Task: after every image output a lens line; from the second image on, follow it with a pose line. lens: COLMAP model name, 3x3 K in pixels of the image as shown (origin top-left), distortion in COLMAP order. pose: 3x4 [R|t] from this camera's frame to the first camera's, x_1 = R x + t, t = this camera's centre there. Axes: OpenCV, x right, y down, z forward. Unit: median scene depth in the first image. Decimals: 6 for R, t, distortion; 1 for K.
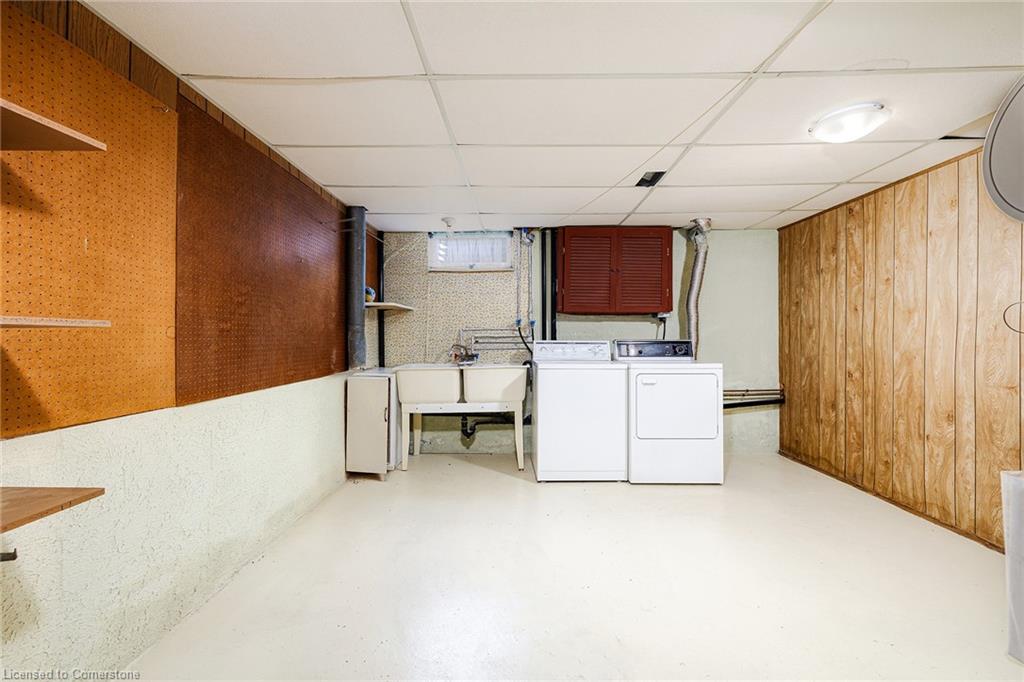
lens RADIAL K [[435.8, 0, 512.1], [0, 435.8, 341.7], [0, 0, 1]] dist [-0.000787, -0.000059]
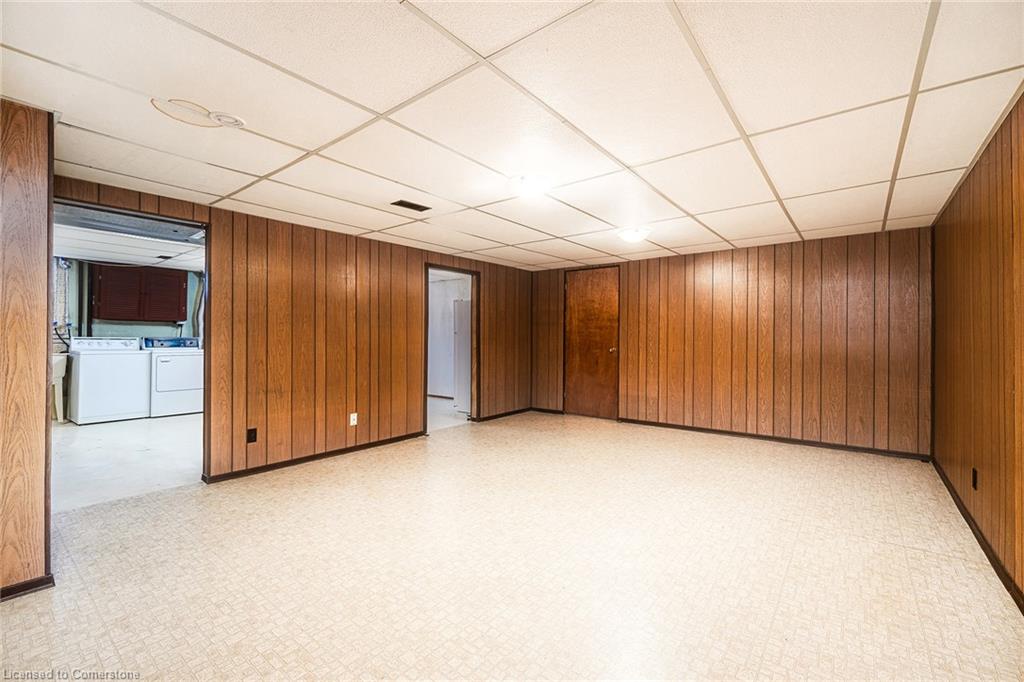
lens RADIAL K [[435.8, 0, 515.7], [0, 435.8, 339.3], [0, 0, 1]] dist [-0.000787, -0.000059]
pose [[0.620691, 0.005058, 0.784039, -0.171113], [-0.006330, 0.999979, -0.001440, -0.002812], [-0.784030, -0.004069, 0.620710, -1.071874]]
